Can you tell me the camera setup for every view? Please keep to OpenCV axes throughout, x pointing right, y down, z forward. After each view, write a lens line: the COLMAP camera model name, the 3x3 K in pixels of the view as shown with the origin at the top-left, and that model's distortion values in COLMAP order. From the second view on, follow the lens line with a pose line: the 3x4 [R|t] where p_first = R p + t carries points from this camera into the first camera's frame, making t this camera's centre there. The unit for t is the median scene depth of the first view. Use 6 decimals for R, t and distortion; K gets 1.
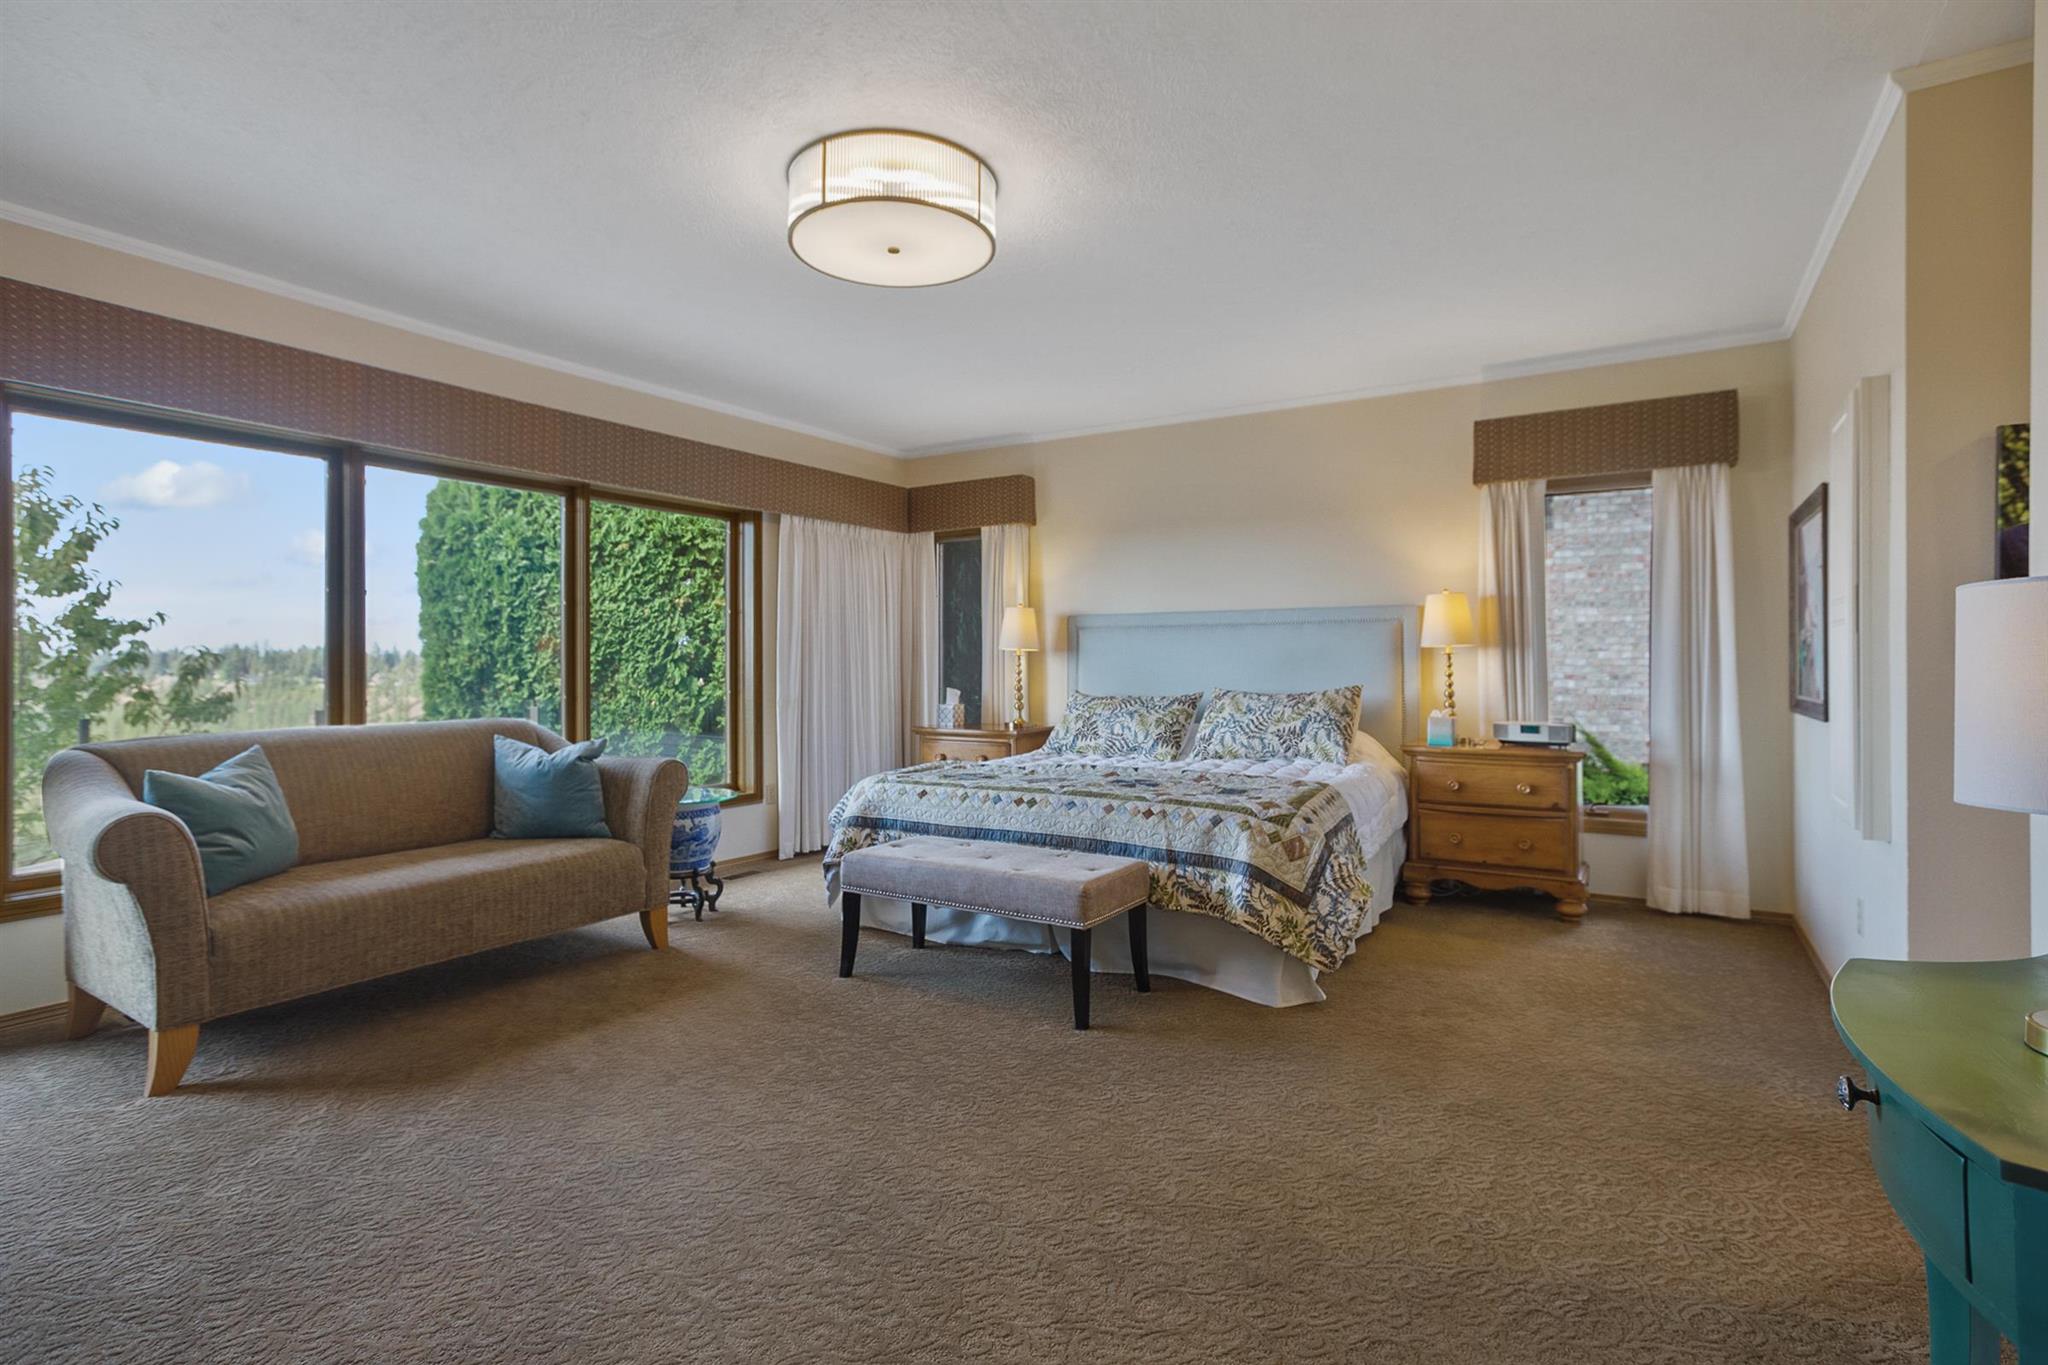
lens RADIAL K [[1019.9, 0, 1027.5], [0, 1019.9, 667.2], [0, 0, 1]] dist [-0.000949, 0.000296]
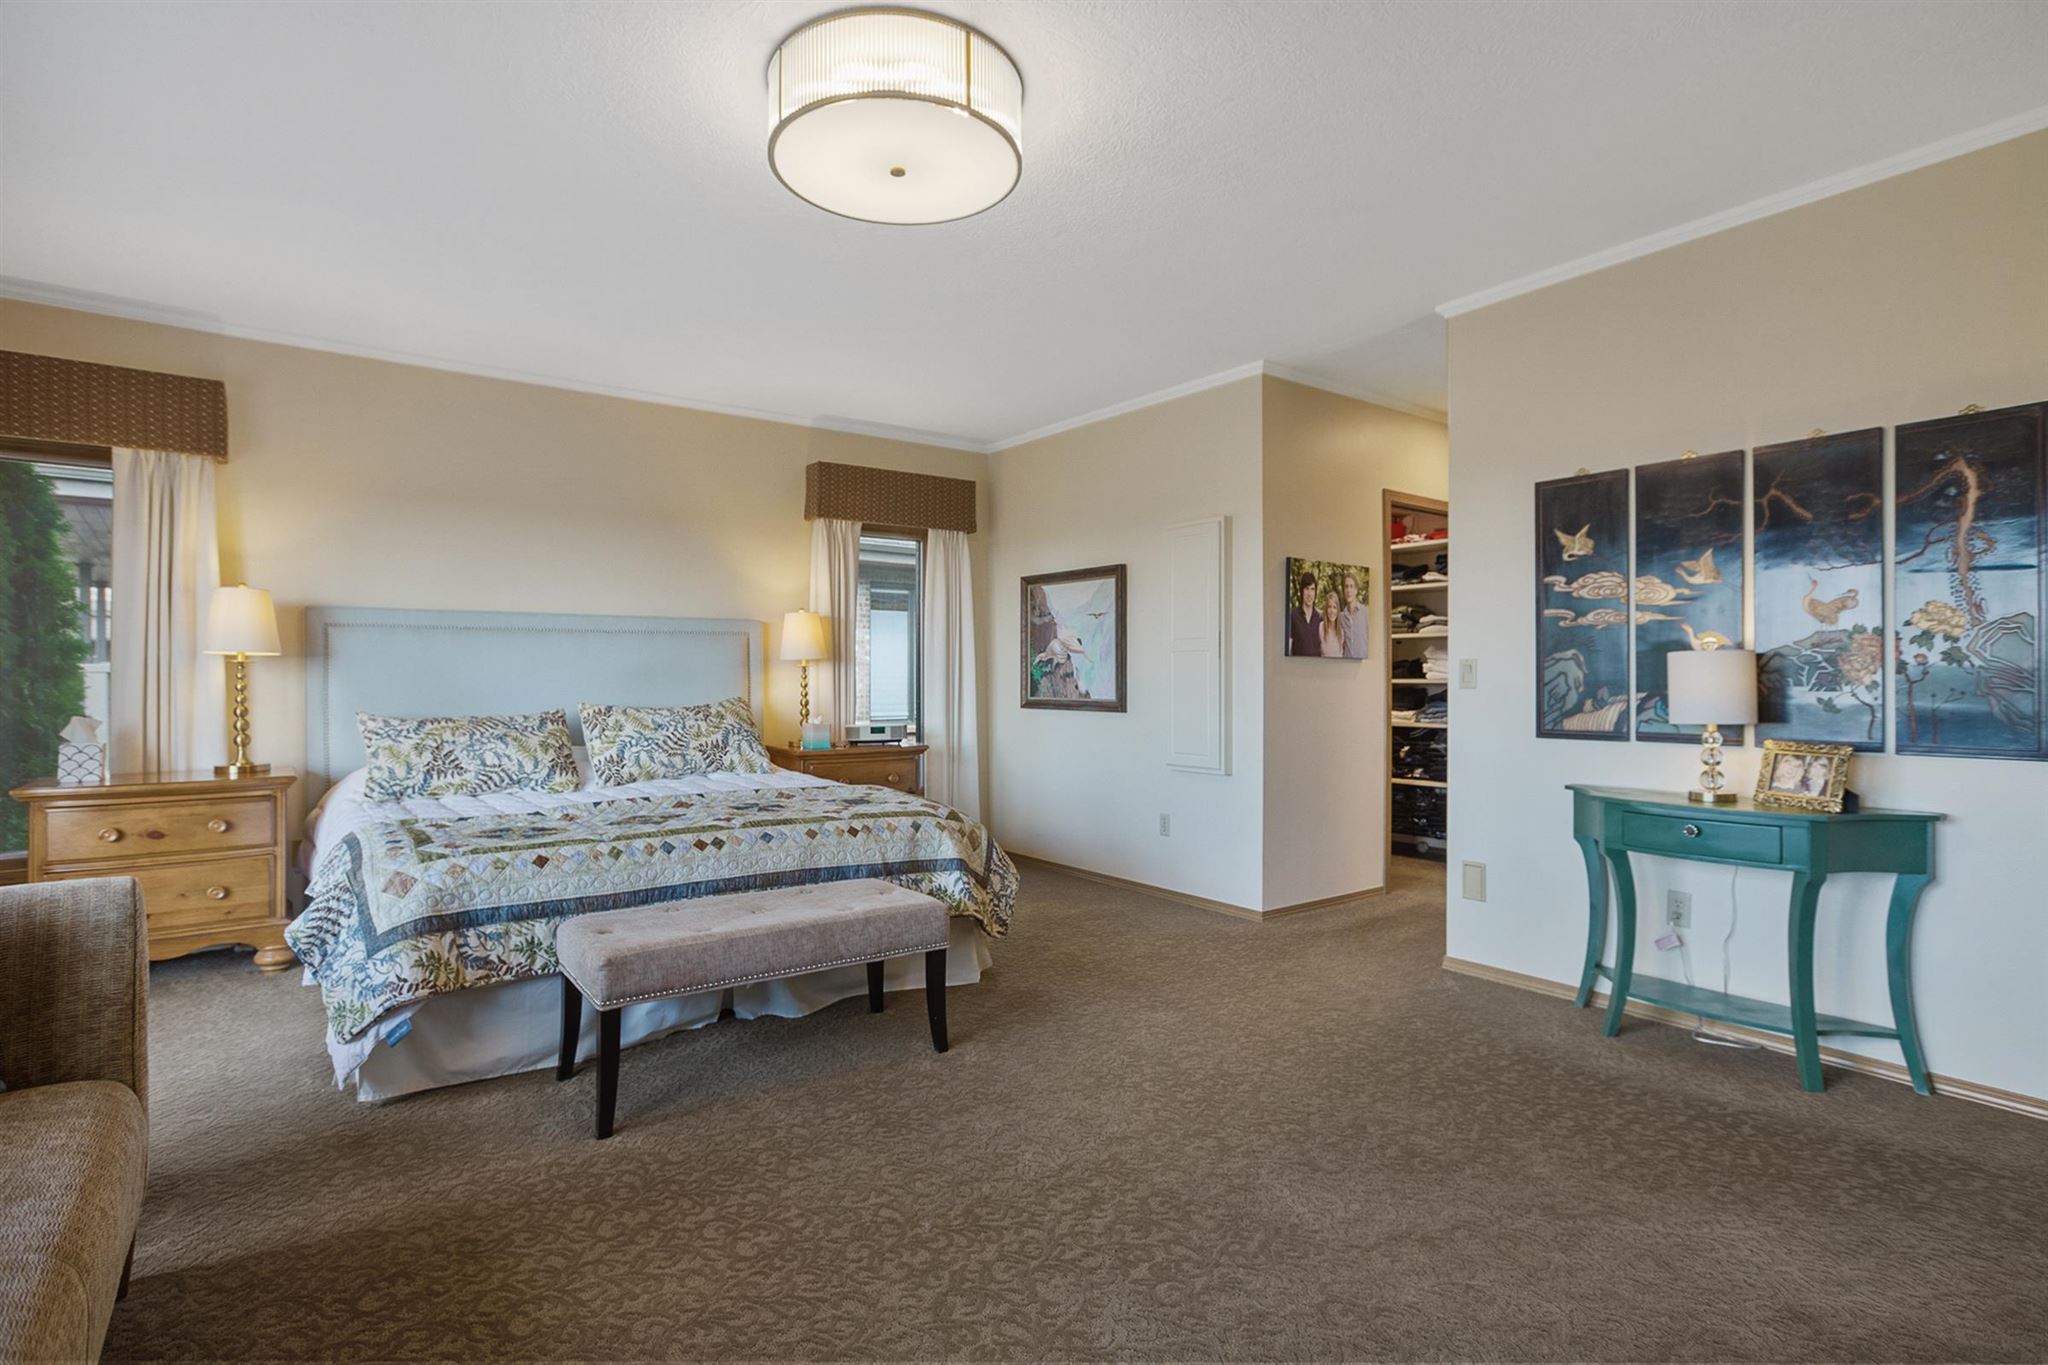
lens RADIAL K [[1019.9, 0, 1021.5], [0, 1019.9, 680.5], [0, 0, 1]] dist [-0.000949, 0.000296]
pose [[0.372883, -0.001934, 0.927876, -0.563207], [0.002651, 0.999996, 0.001020, 0.001428], [-0.927875, 0.002079, 0.372887, 0.394278]]
